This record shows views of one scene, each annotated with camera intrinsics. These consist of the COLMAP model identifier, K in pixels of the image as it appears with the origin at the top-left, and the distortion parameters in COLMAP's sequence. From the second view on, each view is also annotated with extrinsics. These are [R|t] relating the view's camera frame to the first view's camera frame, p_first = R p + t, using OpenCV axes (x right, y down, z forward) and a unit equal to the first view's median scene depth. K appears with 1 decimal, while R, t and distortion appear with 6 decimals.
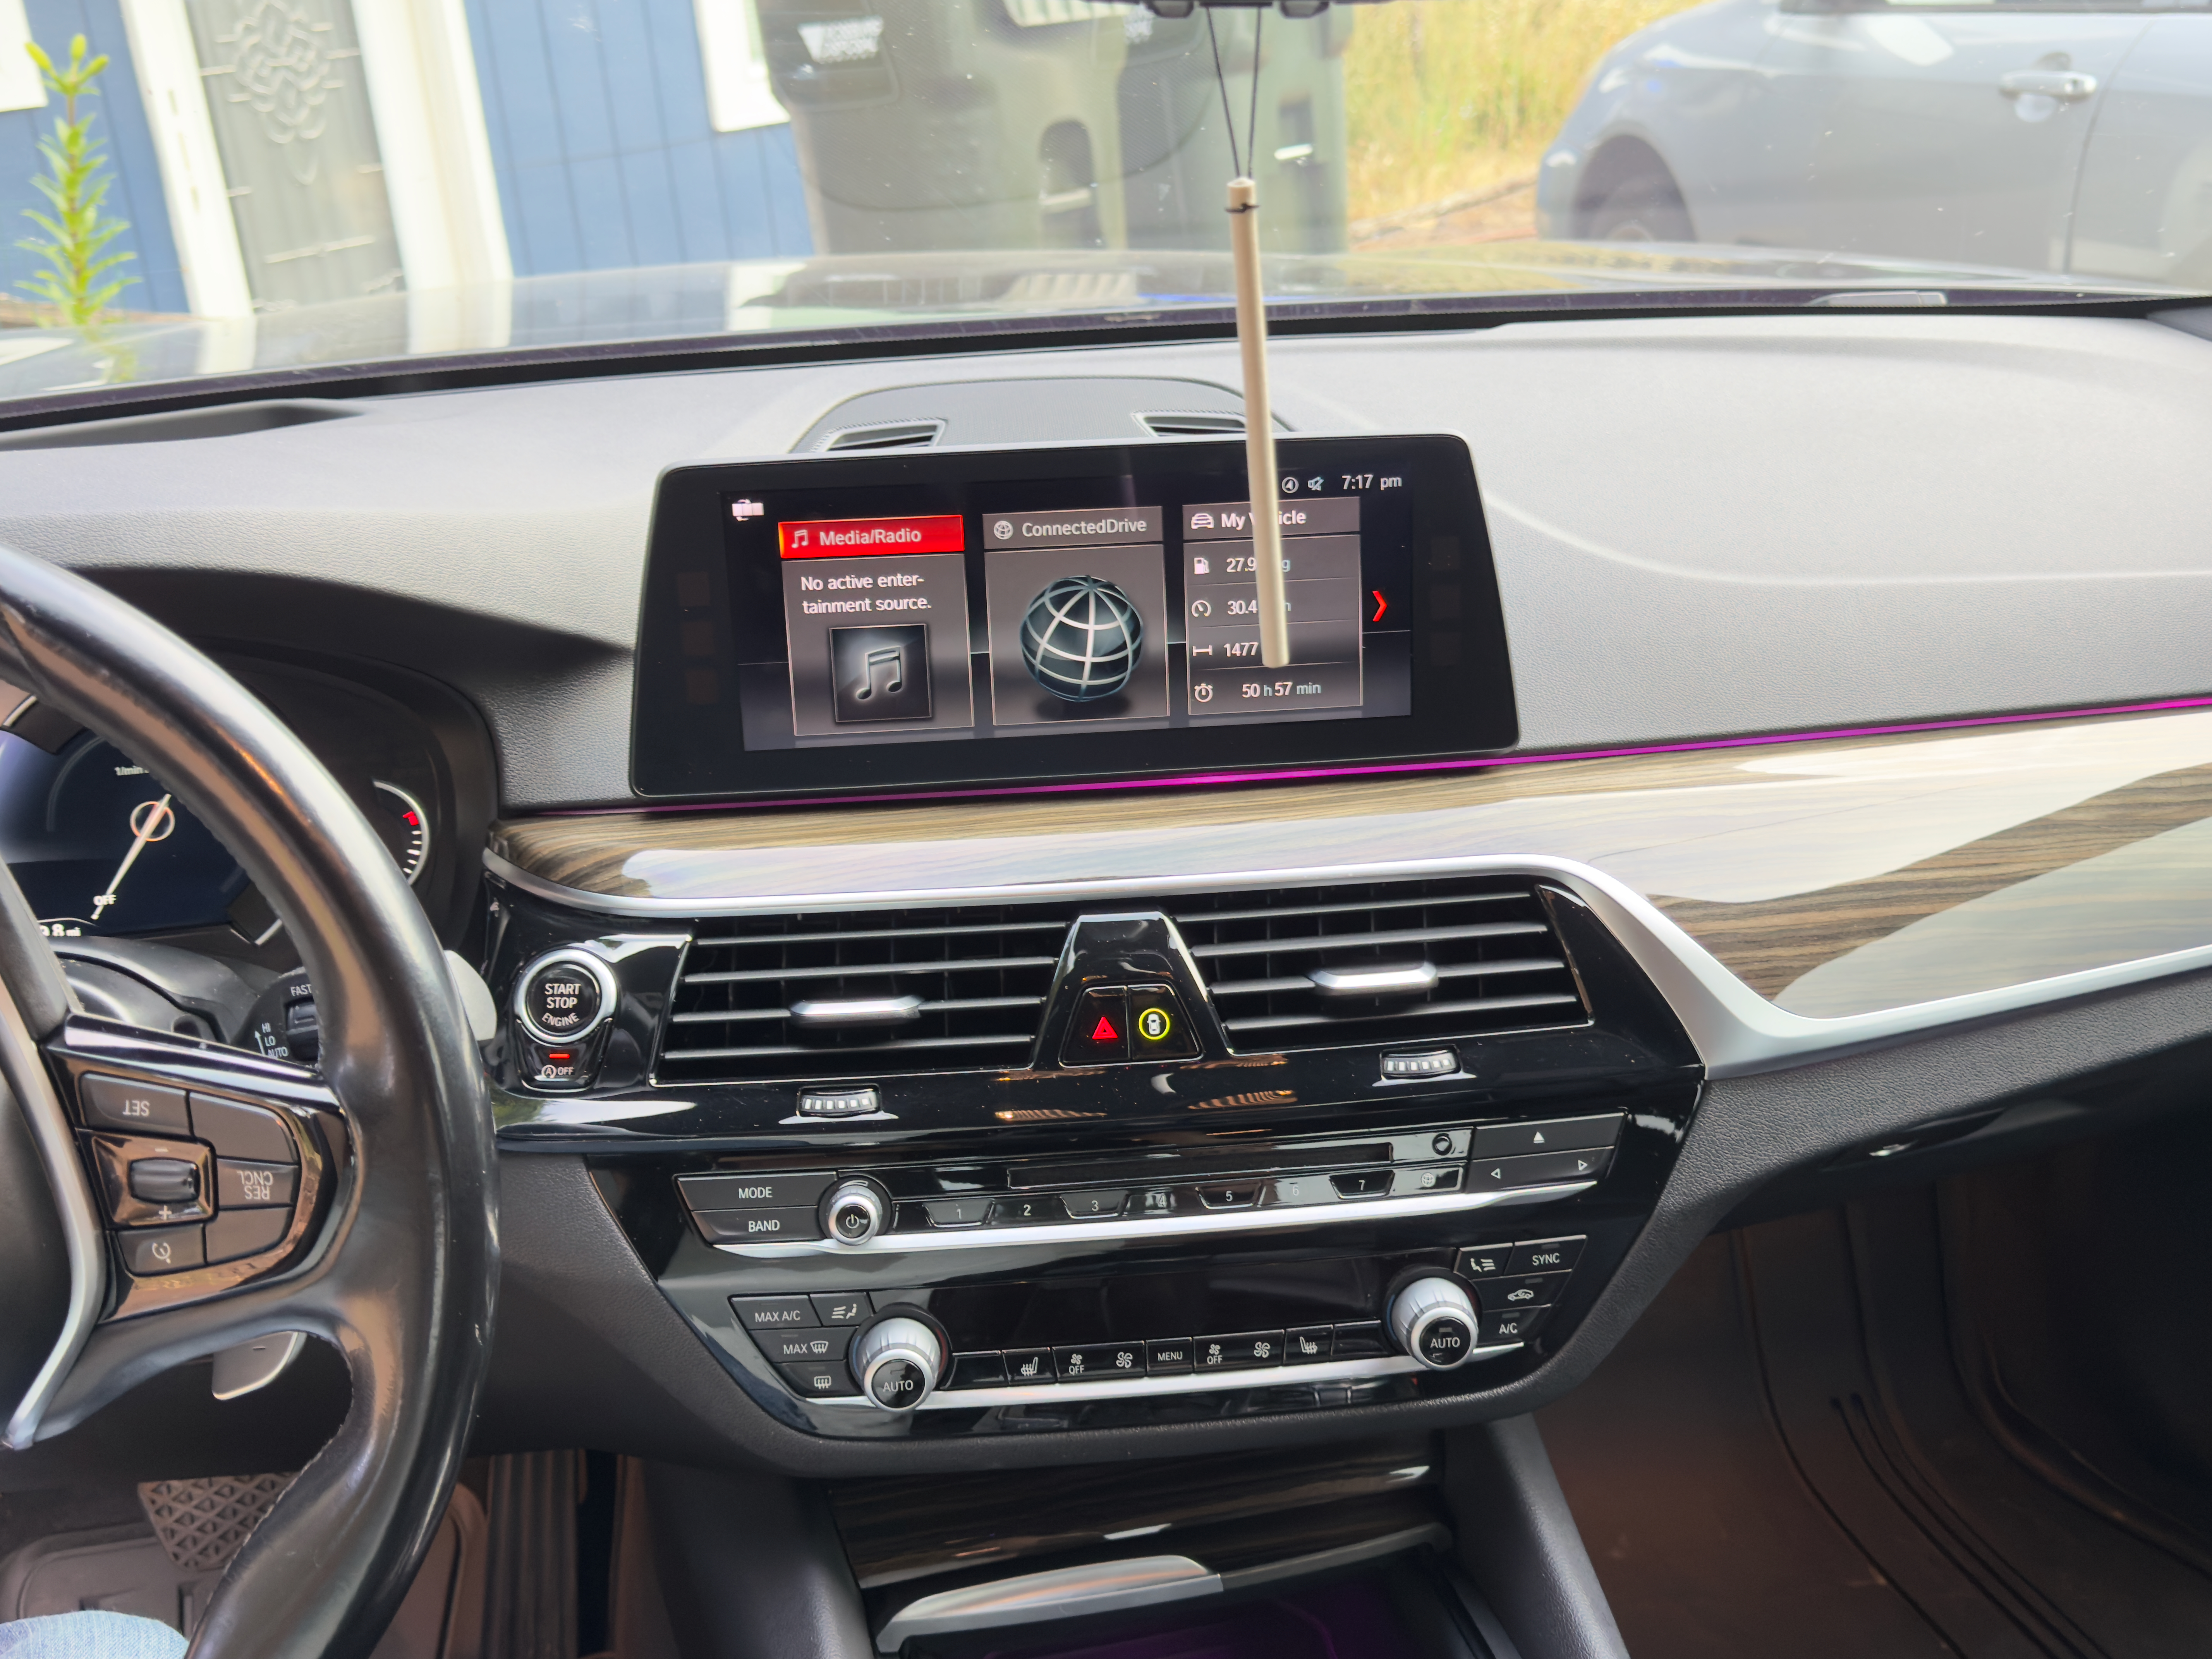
lens RADIAL K [[2216.1, 0, 1130.2], [0, 2216.1, 831.0], [0, 0, 1]] dist [0.189320, -0.365461]
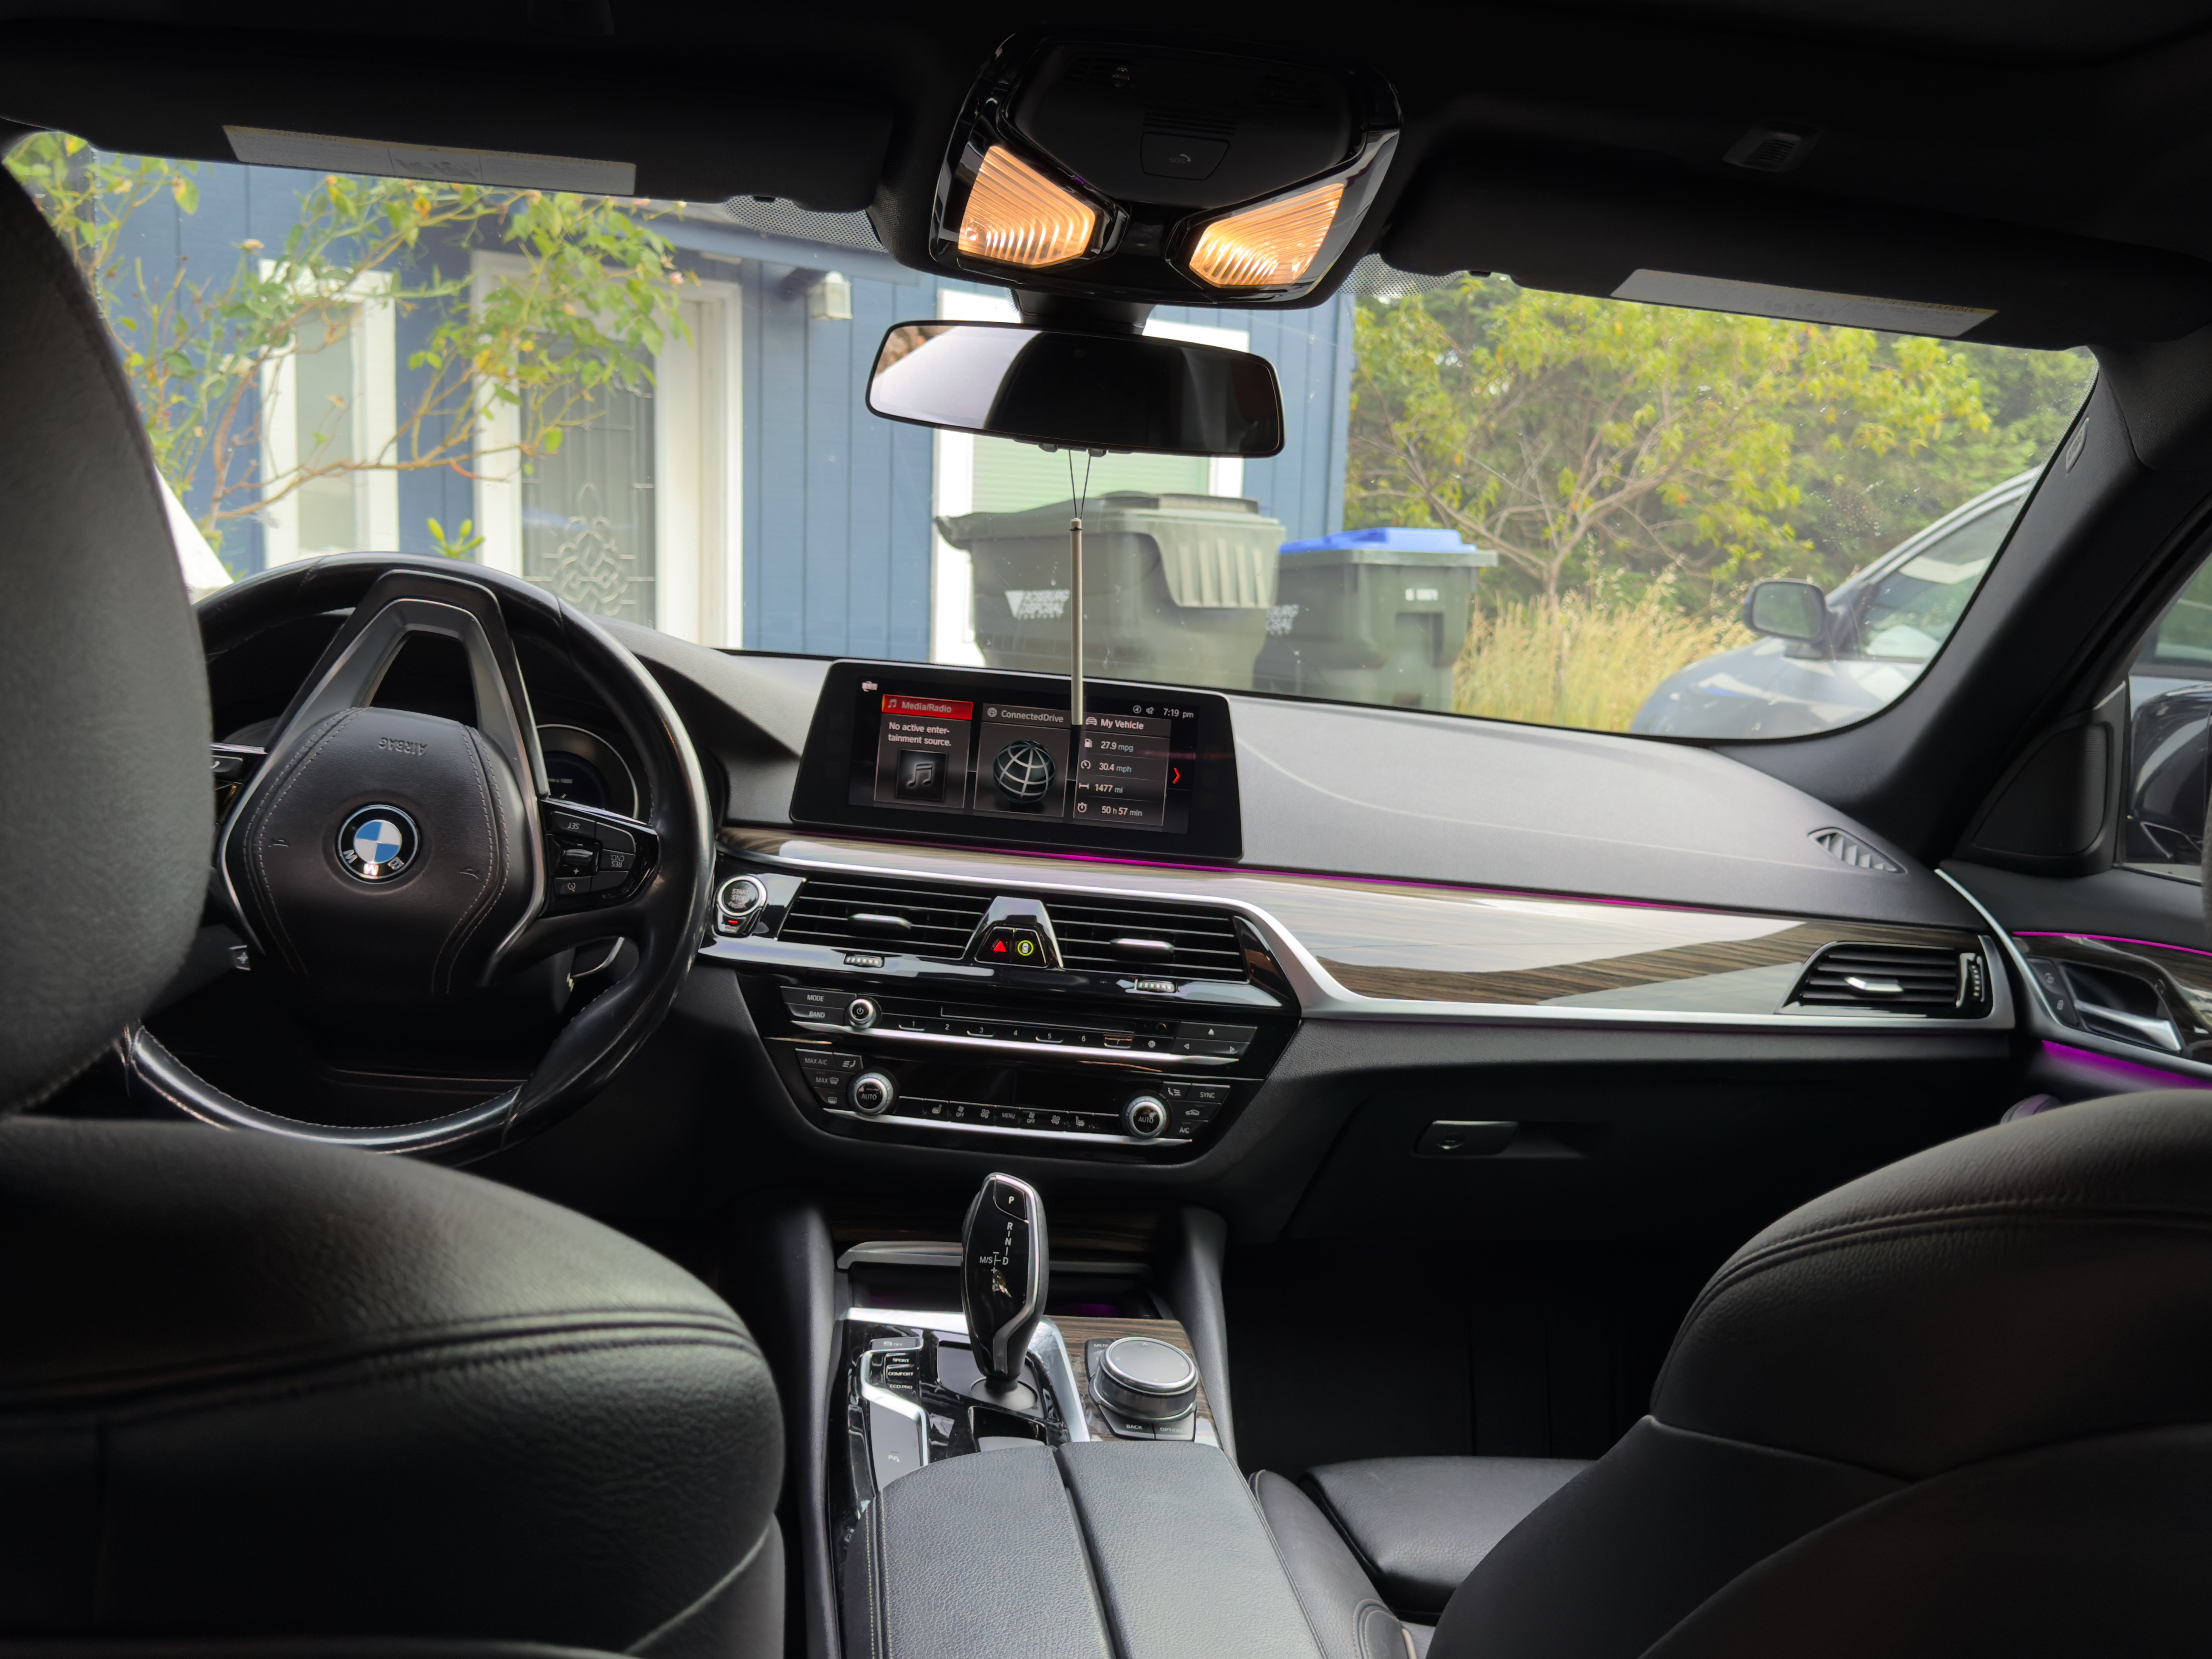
lens RADIAL K [[2229.1, 0, 1103.4], [0, 2229.1, 838.8], [0, 0, 1]] dist [0.196626, -0.444205]
pose [[0.988166, 0.120556, -0.094840, 0.250016], [-0.140868, 0.957921, -0.250087, 0.469303], [0.060700, 0.260488, 0.963567, -0.918153]]
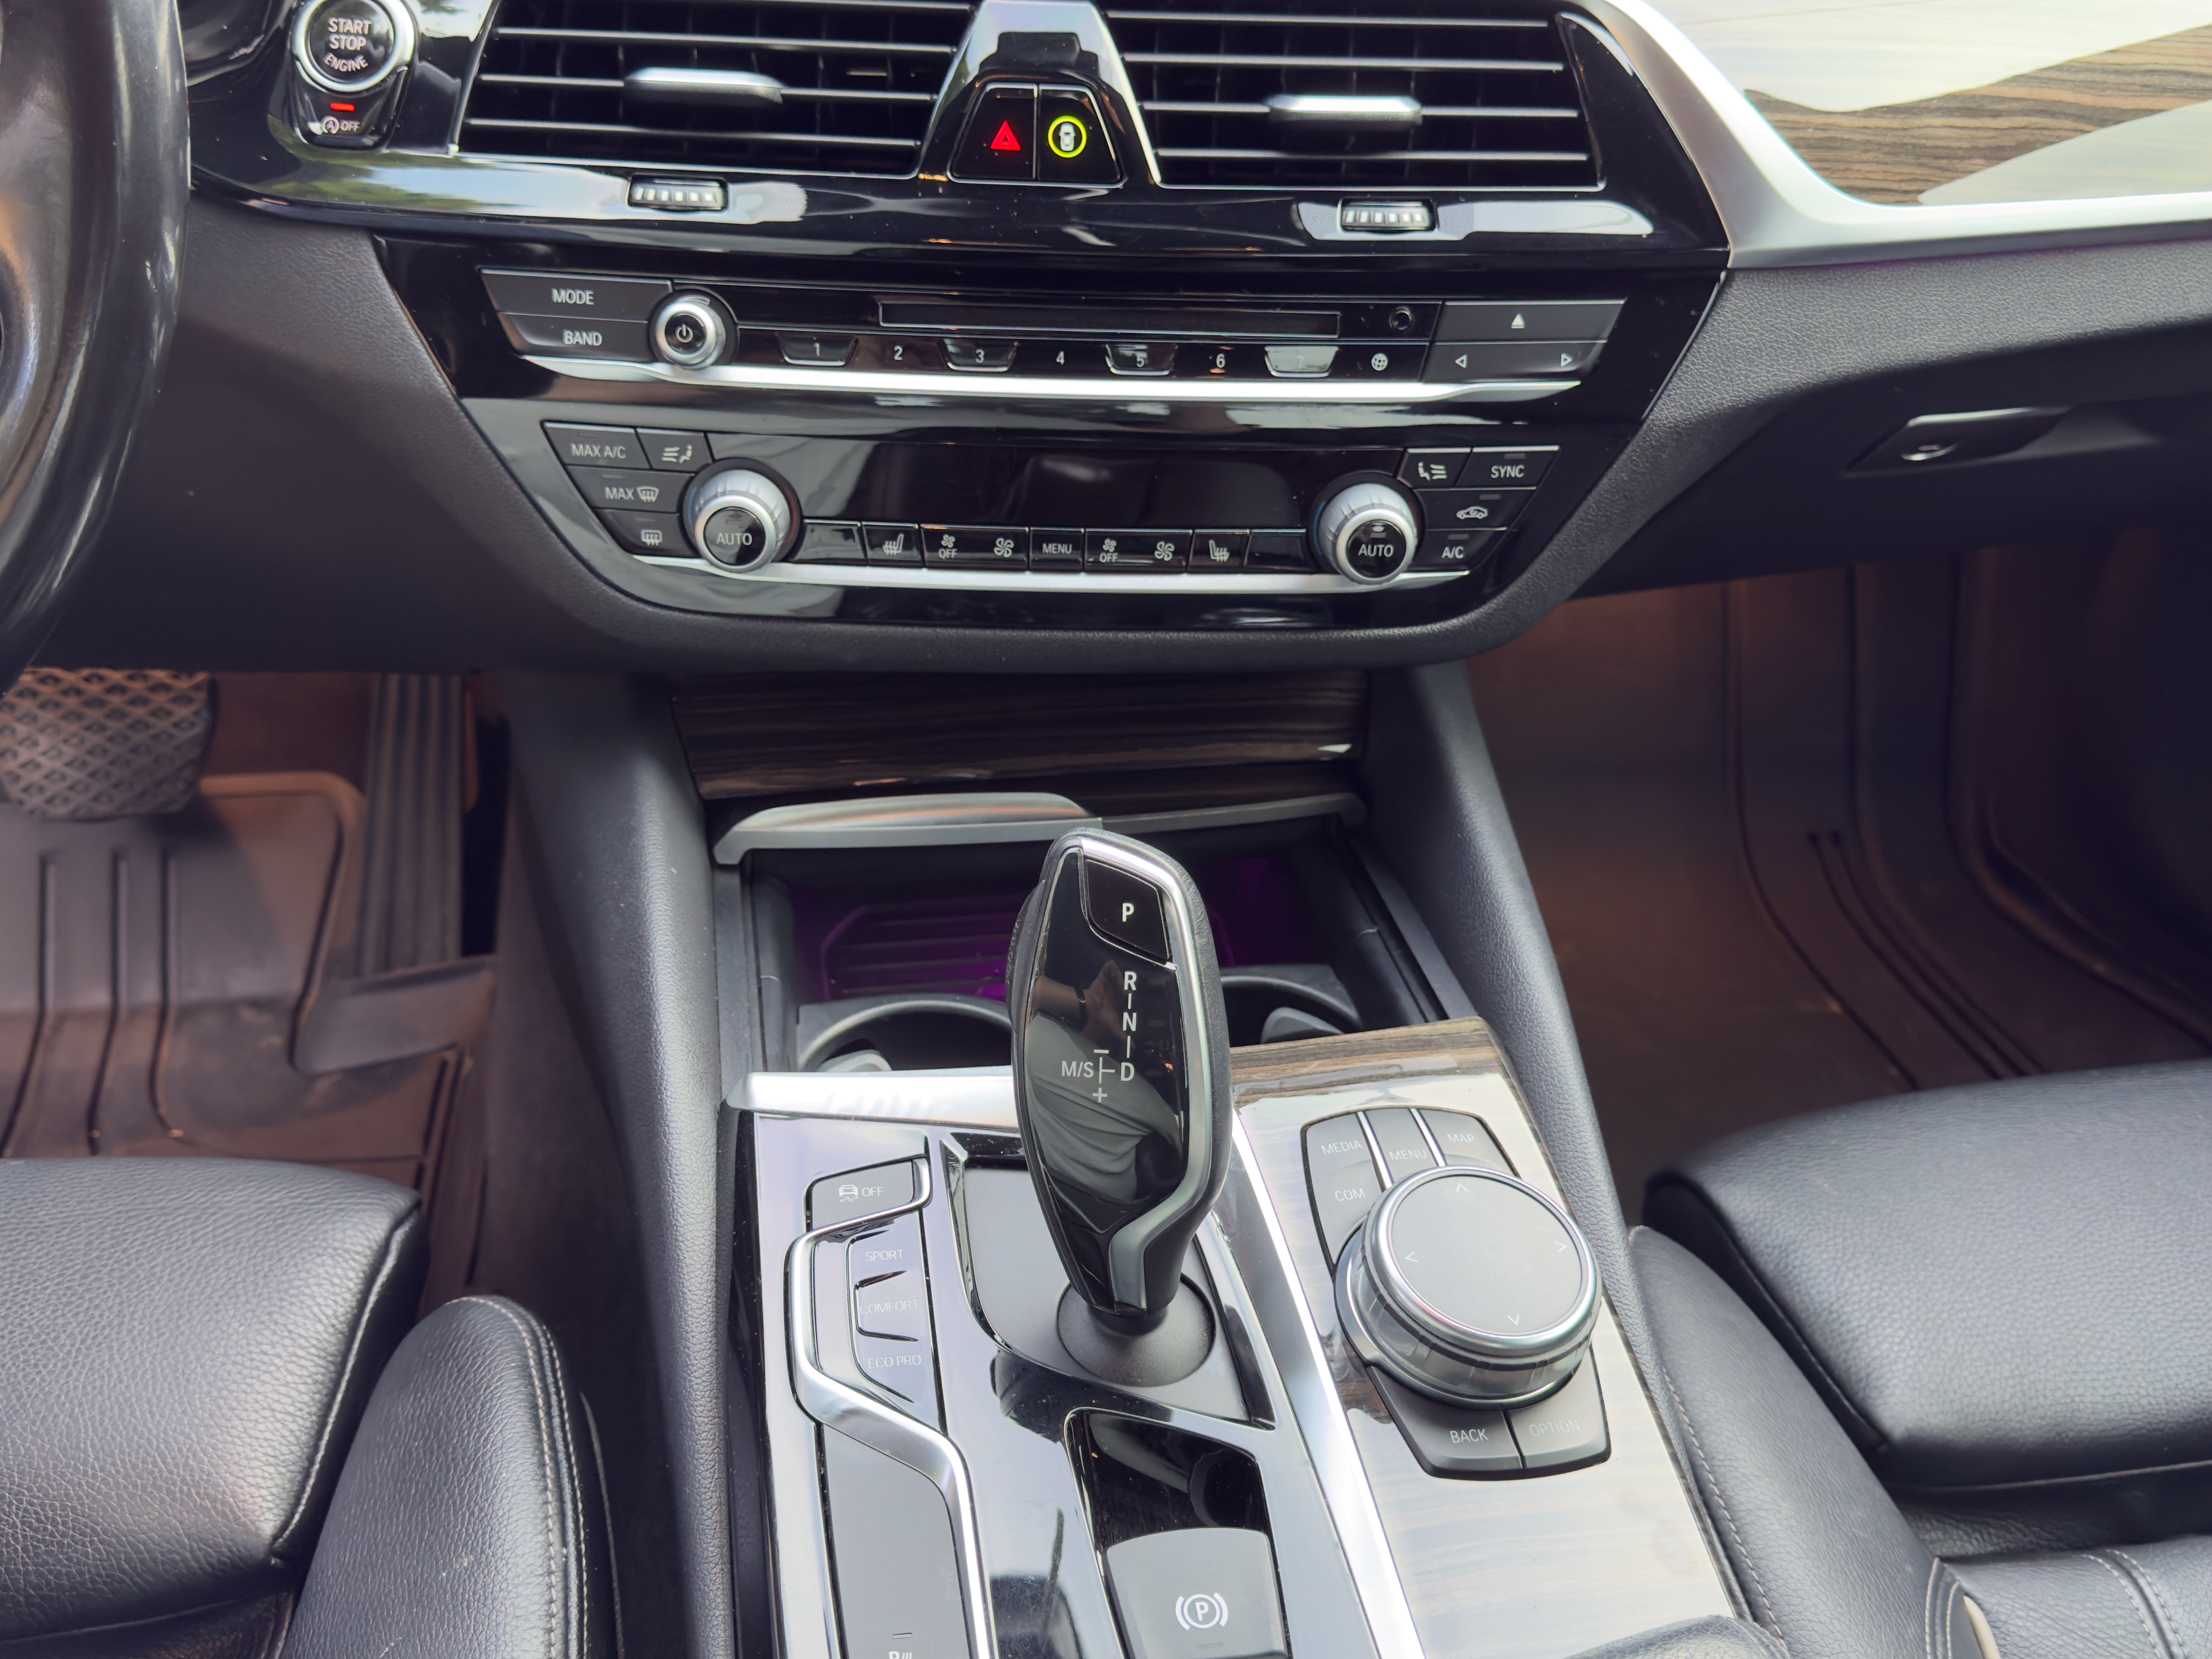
lens RADIAL K [[2229.1, 0, 1103.4], [0, 2229.1, 838.8], [0, 0, 1]] dist [0.196626, -0.444205]
pose [[0.996374, 0.084269, -0.011729, 0.053920], [-0.080295, 0.976931, 0.197885, 0.168233], [0.028134, -0.196226, 0.980155, 0.130698]]
